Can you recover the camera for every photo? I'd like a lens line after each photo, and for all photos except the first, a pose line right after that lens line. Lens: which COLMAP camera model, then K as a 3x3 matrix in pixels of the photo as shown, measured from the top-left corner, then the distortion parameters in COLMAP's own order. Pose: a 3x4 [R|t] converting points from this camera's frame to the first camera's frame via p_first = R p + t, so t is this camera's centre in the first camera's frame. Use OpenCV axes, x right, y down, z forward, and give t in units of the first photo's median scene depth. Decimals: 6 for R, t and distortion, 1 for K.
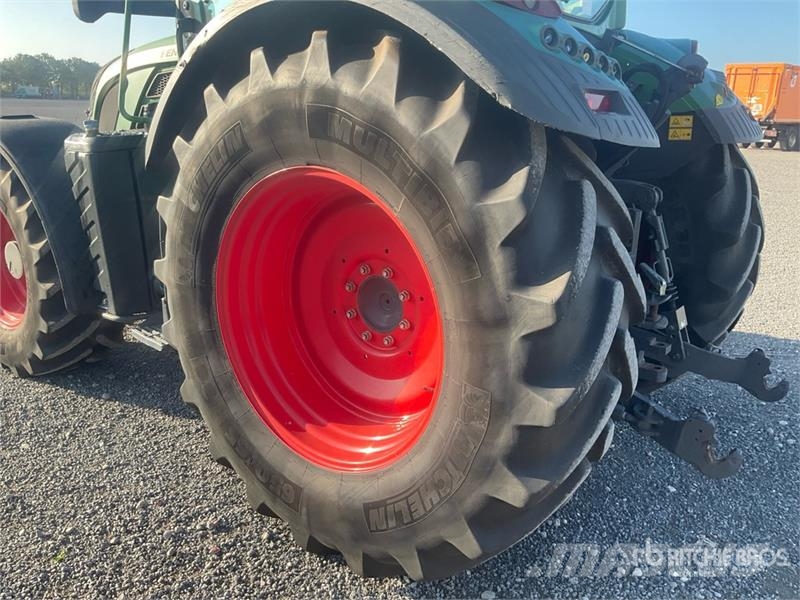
lens RADIAL K [[651.7, 0, 404.7], [0, 651.7, 300.7], [0, 0, 1]] dist [0.040493, -0.060080]
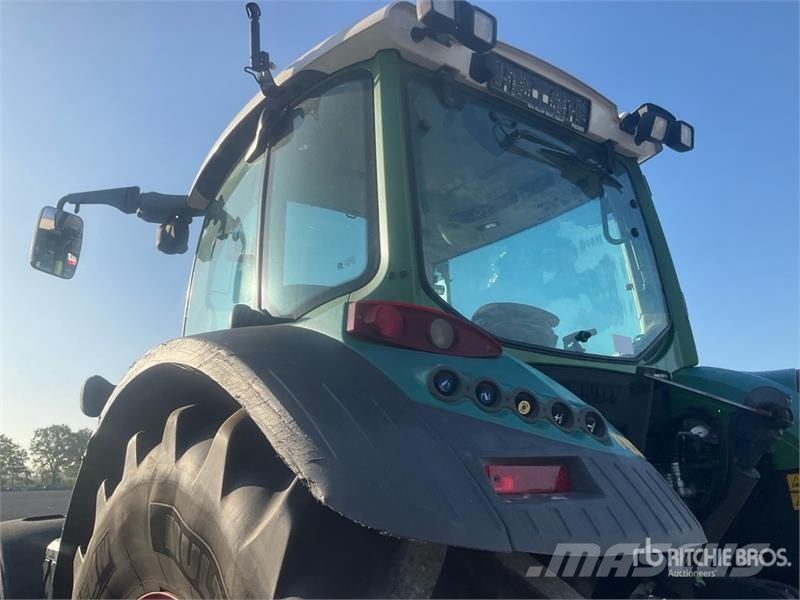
lens RADIAL K [[651.7, 0, 404.7], [0, 651.7, 300.7], [0, 0, 1]] dist [0.040493, -0.060080]
pose [[0.966437, -0.124316, -0.224820, 0.273526], [-0.011039, 0.854218, -0.519798, -0.107591], [0.256665, 0.504834, 0.824176, 0.331156]]
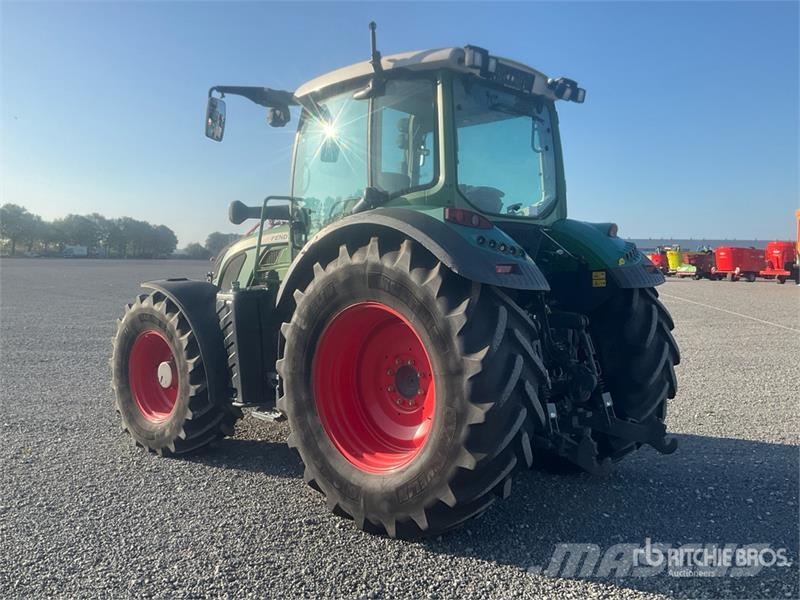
lens RADIAL K [[709.3, 0, 408.2], [0, 709.3, 317.1], [0, 0, 1]] dist [0.058004, -0.128928]
pose [[0.996624, -0.013929, -0.080909, 0.135600], [-0.003140, 0.978314, -0.207101, 0.260153], [0.082039, 0.206656, 0.974968, -0.988658]]
